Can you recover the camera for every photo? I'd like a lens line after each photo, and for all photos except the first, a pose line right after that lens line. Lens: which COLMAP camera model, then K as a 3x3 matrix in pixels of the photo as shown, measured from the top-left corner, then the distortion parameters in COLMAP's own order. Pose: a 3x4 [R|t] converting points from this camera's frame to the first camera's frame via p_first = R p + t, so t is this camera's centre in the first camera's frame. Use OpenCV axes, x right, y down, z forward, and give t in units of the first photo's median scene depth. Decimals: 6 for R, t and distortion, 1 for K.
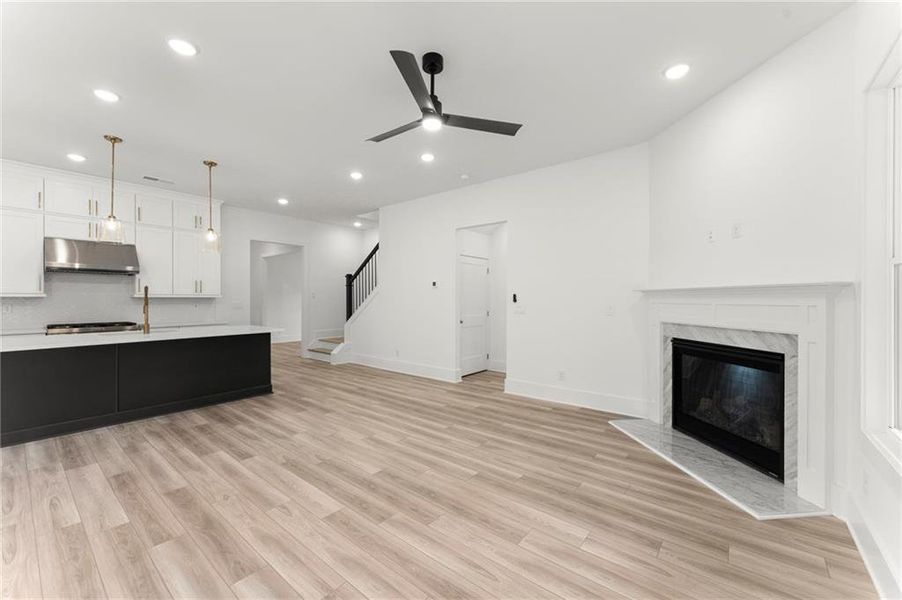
lens RADIAL K [[363.1, 0, 451.4], [0, 363.1, 299.5], [0, 0, 1]] dist [0.004205, -0.000297]
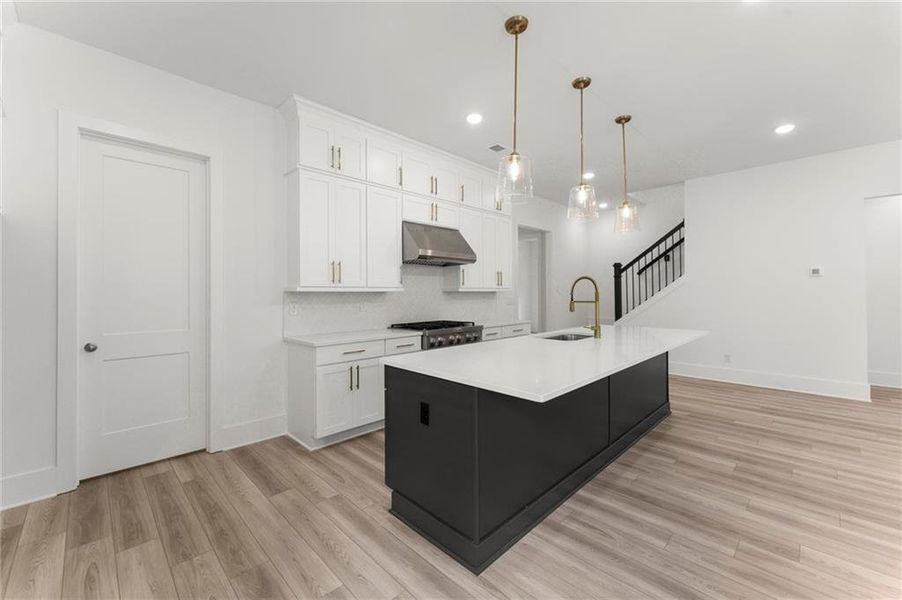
lens RADIAL K [[363.1, 0, 447.9], [0, 363.1, 292.3], [0, 0, 1]] dist [0.004205, -0.000297]
pose [[0.994113, -0.006791, -0.108136, -1.155832], [0.006420, 0.999972, -0.003778, -0.001477], [0.108159, 0.003061, 0.994129, 0.219658]]
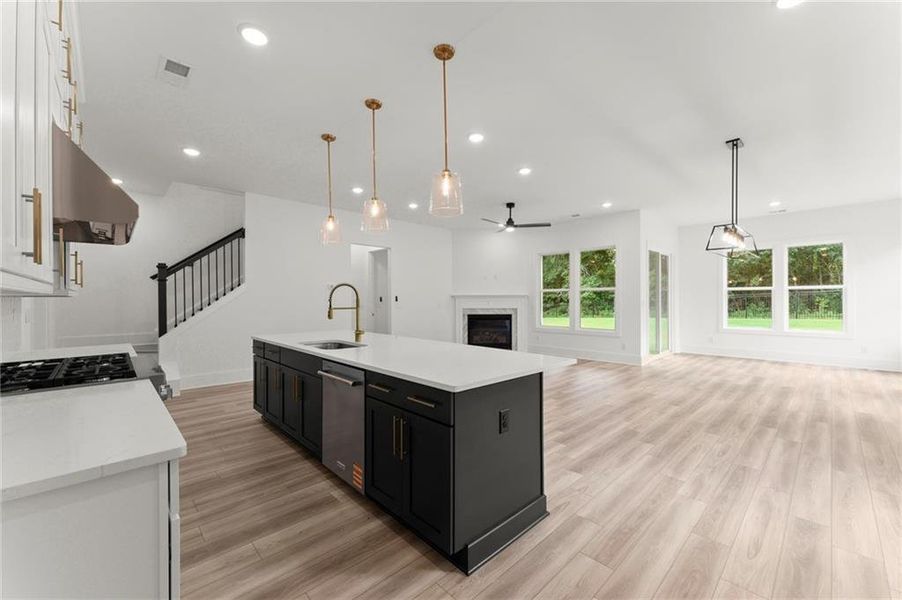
lens RADIAL K [[363.1, 0, 453.9], [0, 363.1, 297.5], [0, 0, 1]] dist [0.004205, -0.000297]
pose [[0.119849, 0.003634, 0.992786, -1.763240], [0.003186, 0.999987, -0.004045, -0.002395], [-0.992787, 0.003648, 0.119836, 0.742055]]
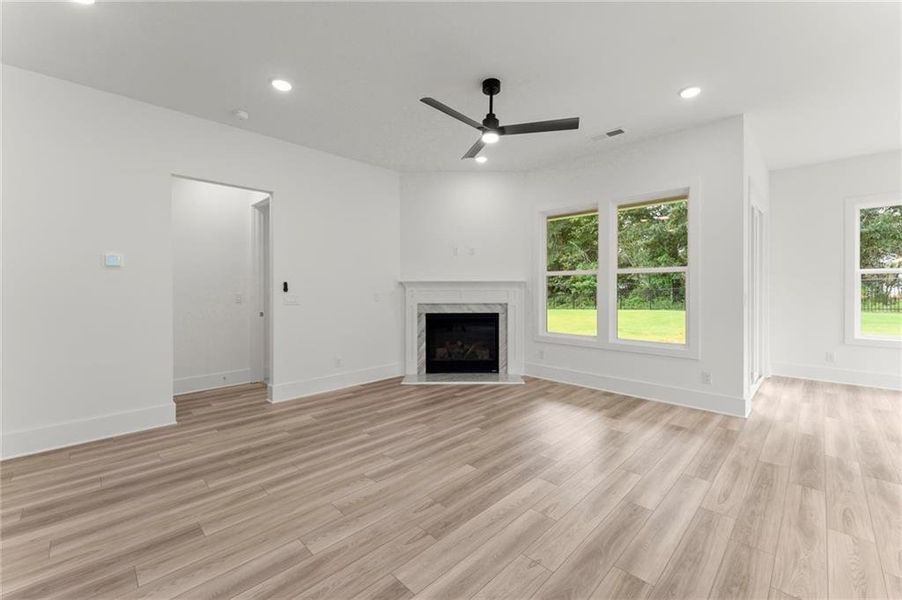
lens RADIAL K [[371.2, 0, 459.8], [0, 371.2, 289.9], [0, 0, 1]] dist [0.002012, 0.000539]
pose [[0.084341, -0.005698, 0.996421, -0.855666], [0.002080, 0.999982, 0.005542, -0.001095], [-0.996435, 0.001605, 0.084352, 0.682022]]
